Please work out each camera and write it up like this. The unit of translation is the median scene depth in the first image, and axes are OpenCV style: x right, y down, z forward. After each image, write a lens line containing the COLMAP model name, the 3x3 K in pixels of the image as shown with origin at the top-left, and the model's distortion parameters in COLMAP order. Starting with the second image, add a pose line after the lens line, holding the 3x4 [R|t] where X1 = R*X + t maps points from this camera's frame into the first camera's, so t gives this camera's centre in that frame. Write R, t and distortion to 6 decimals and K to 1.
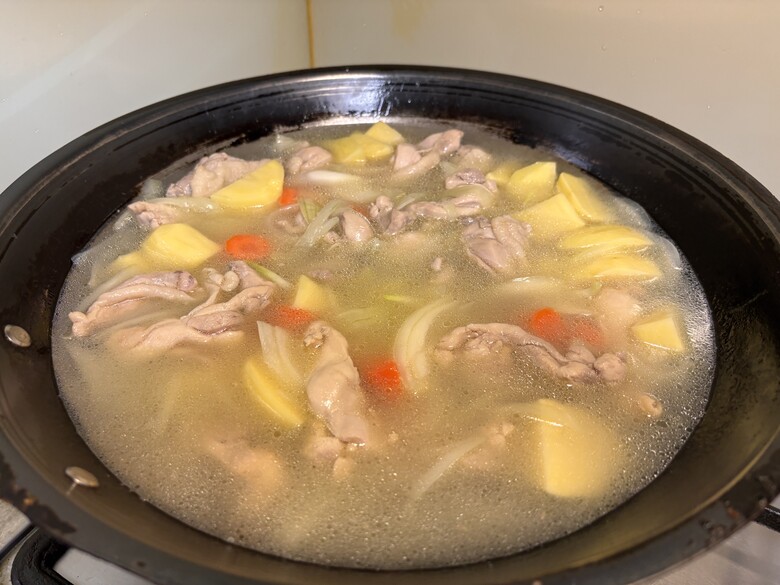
lens RADIAL K [[618.6, 0, 390.0], [0, 618.6, 292.5], [0, 0, 1]] dist [-0.047550, 0.084623]
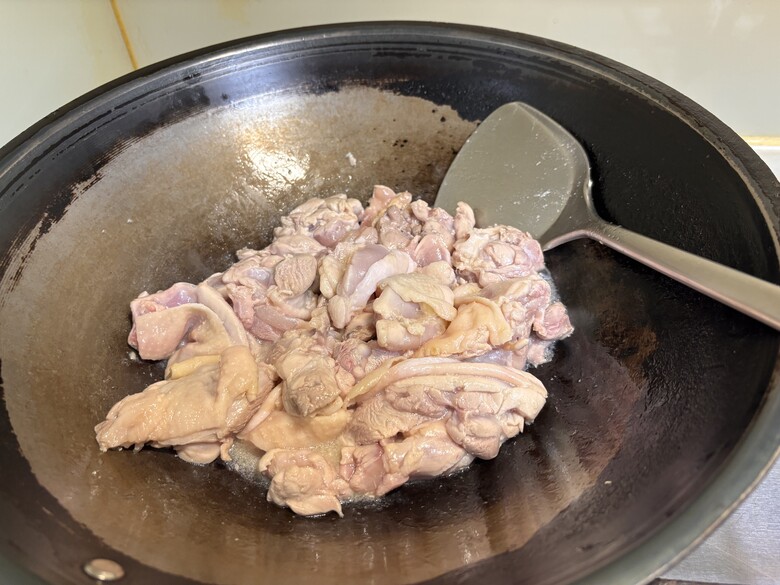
lens RADIAL K [[618.6, 0, 390.0], [0, 618.6, 292.5], [0, 0, 1]] dist [-0.047550, 0.084623]
pose [[0.729938, -0.518434, 0.445440, -0.327467], [0.477125, 0.853116, 0.211056, -0.129975], [-0.489430, 0.058473, 0.870080, 0.111597]]
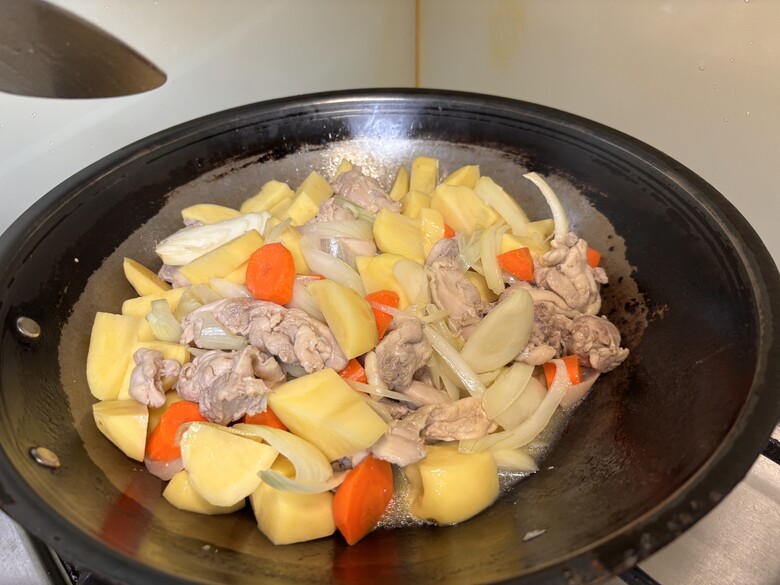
lens RADIAL K [[618.6, 0, 390.0], [0, 618.6, 292.5], [0, 0, 1]] dist [-0.047550, 0.084623]
pose [[0.987096, 0.073551, -0.142242, 0.140878], [-0.074082, 0.997251, 0.001565, -0.029458], [0.141966, 0.008993, 0.989831, -0.028506]]
